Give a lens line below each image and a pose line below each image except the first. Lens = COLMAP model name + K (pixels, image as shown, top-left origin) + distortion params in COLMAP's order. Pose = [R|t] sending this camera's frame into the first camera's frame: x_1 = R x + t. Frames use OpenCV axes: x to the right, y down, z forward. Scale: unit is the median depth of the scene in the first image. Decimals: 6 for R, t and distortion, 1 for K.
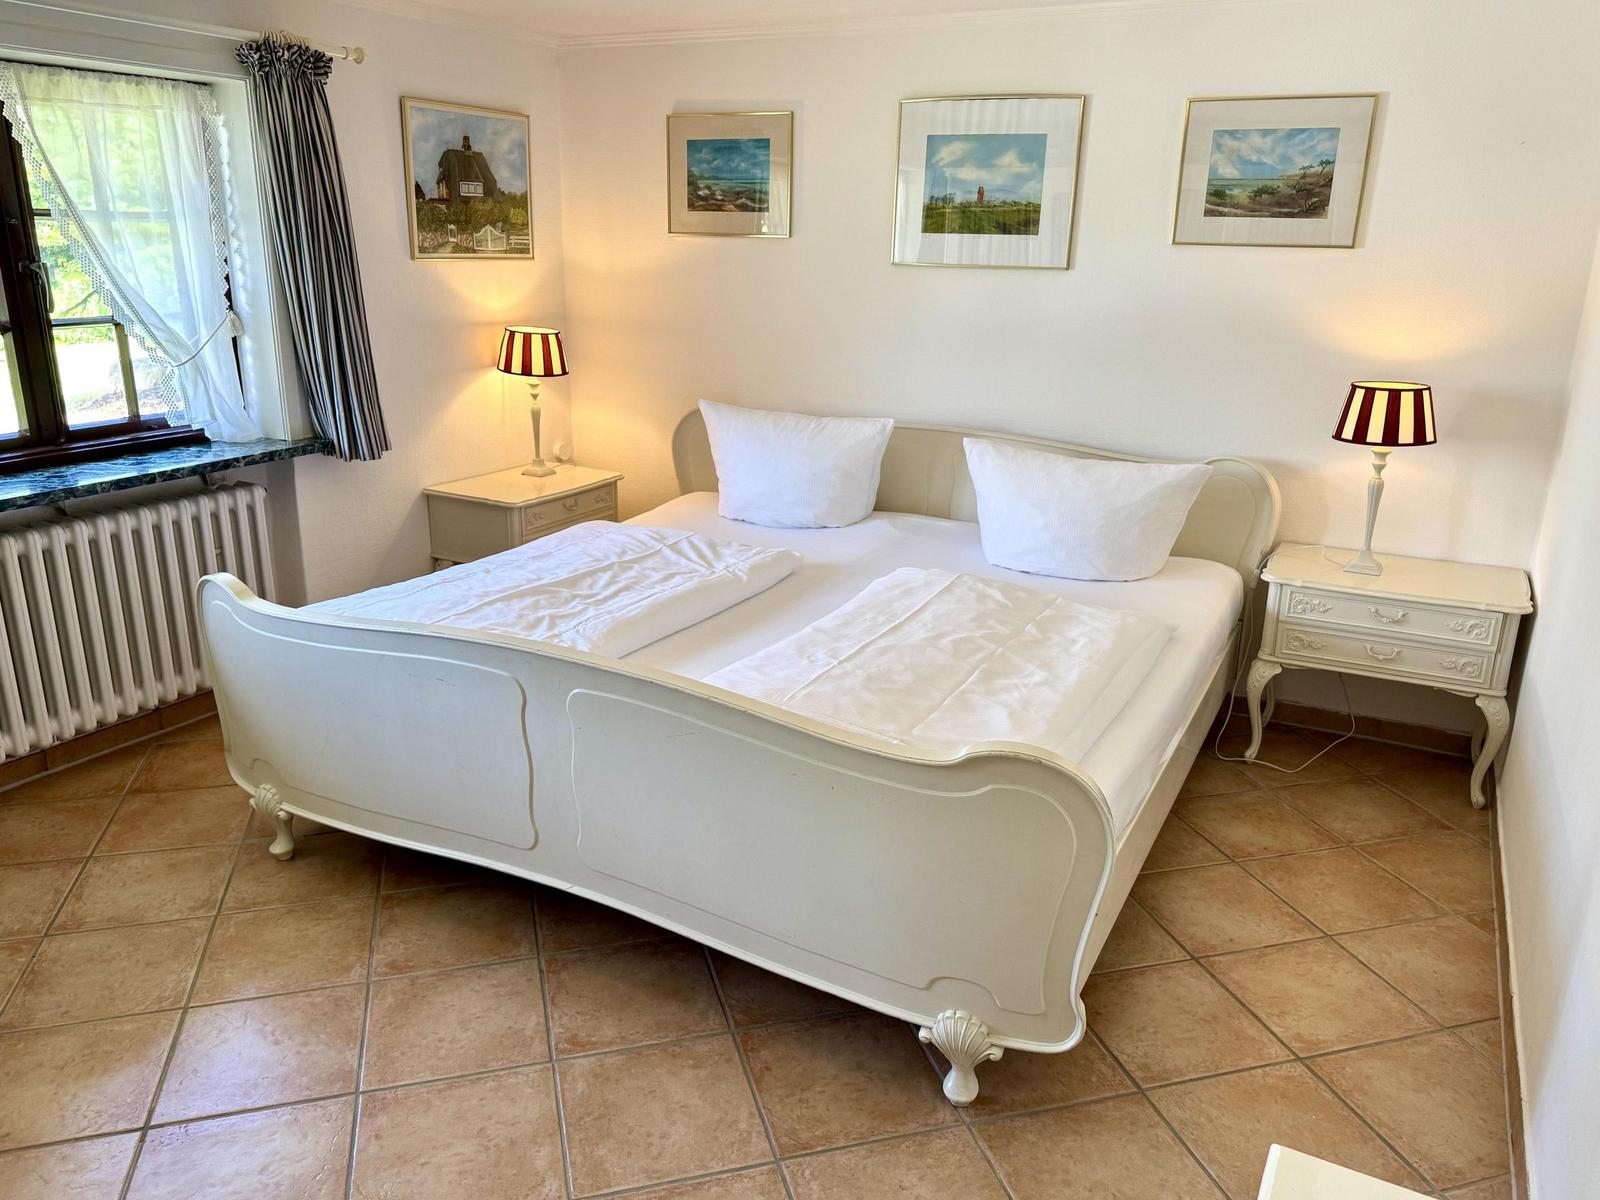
lens RADIAL K [[1141.9, 0, 794.9], [0, 1141.9, 587.5], [0, 0, 1]] dist [0.030448, 0.003306]
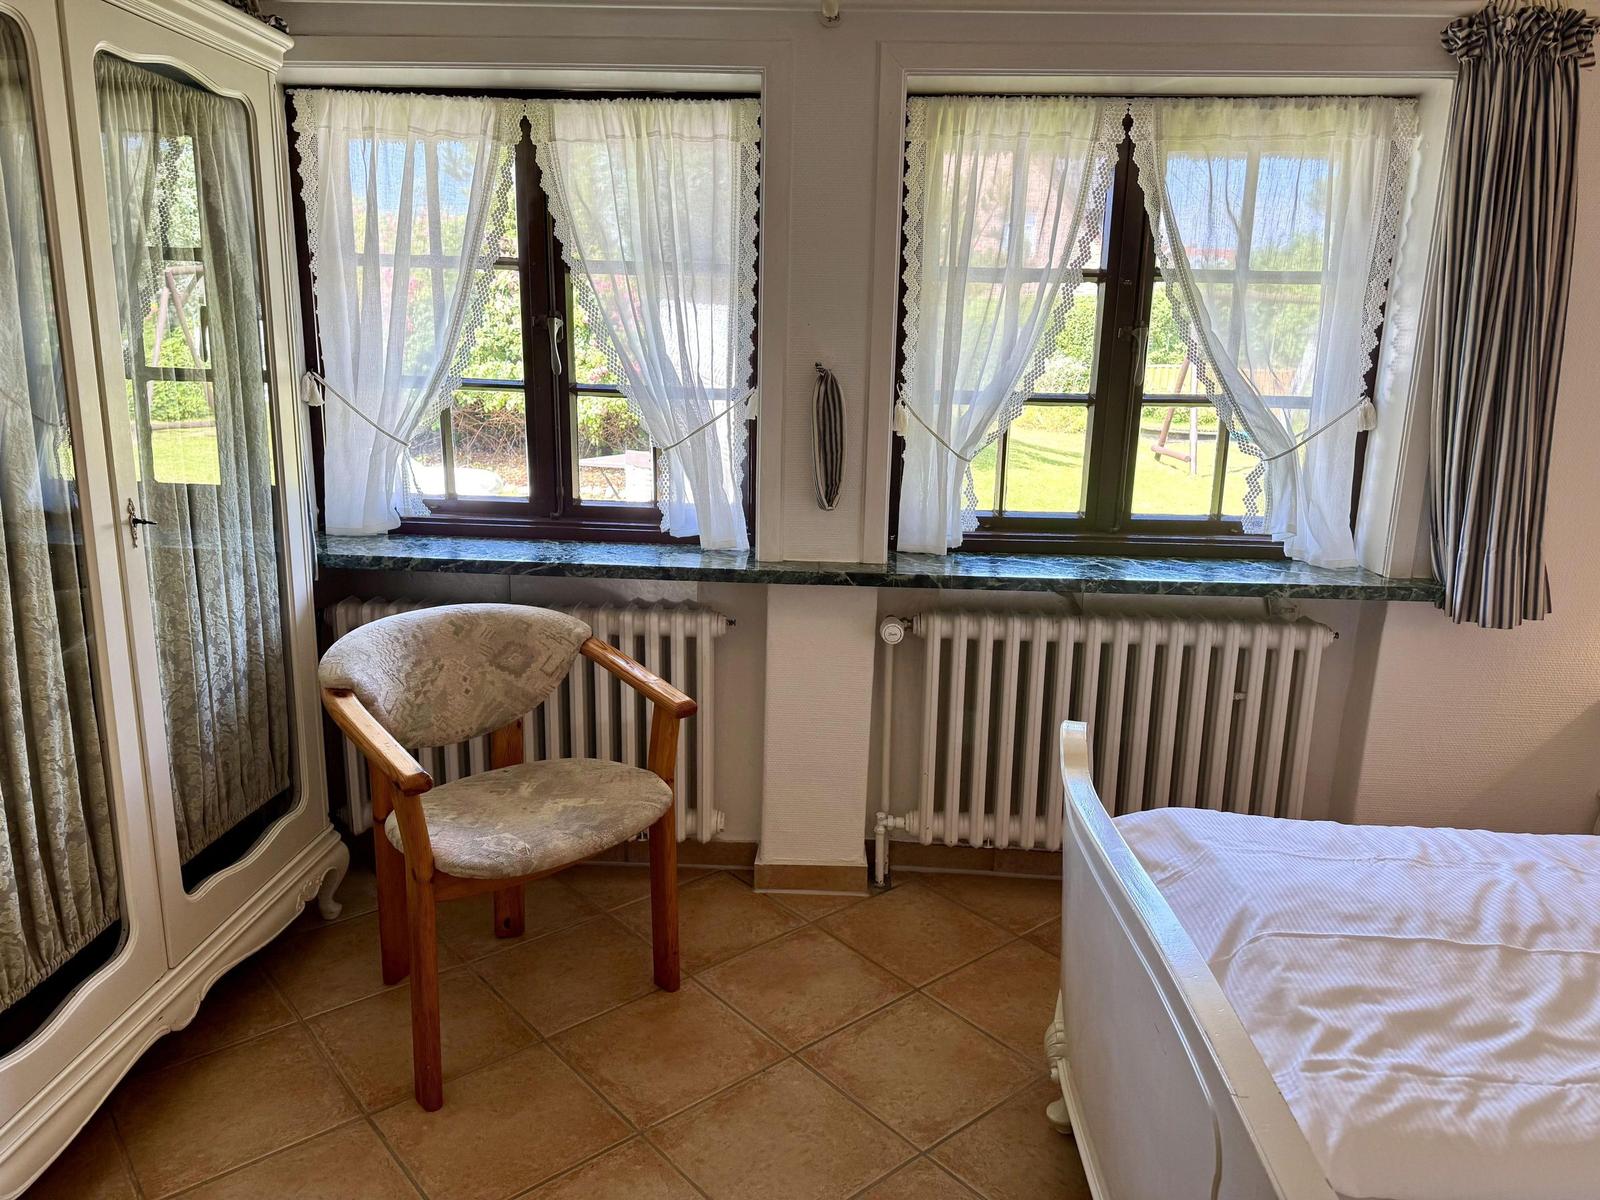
lens RADIAL K [[1115.6, 0, 801.0], [0, 1115.6, 609.2], [0, 0, 1]] dist [0.042086, -0.046658]
pose [[0.433680, 0.212483, -0.875655, 0.023599], [-0.280096, 0.955444, 0.093123, -0.077744], [0.856427, 0.204882, 0.473873, 0.388070]]
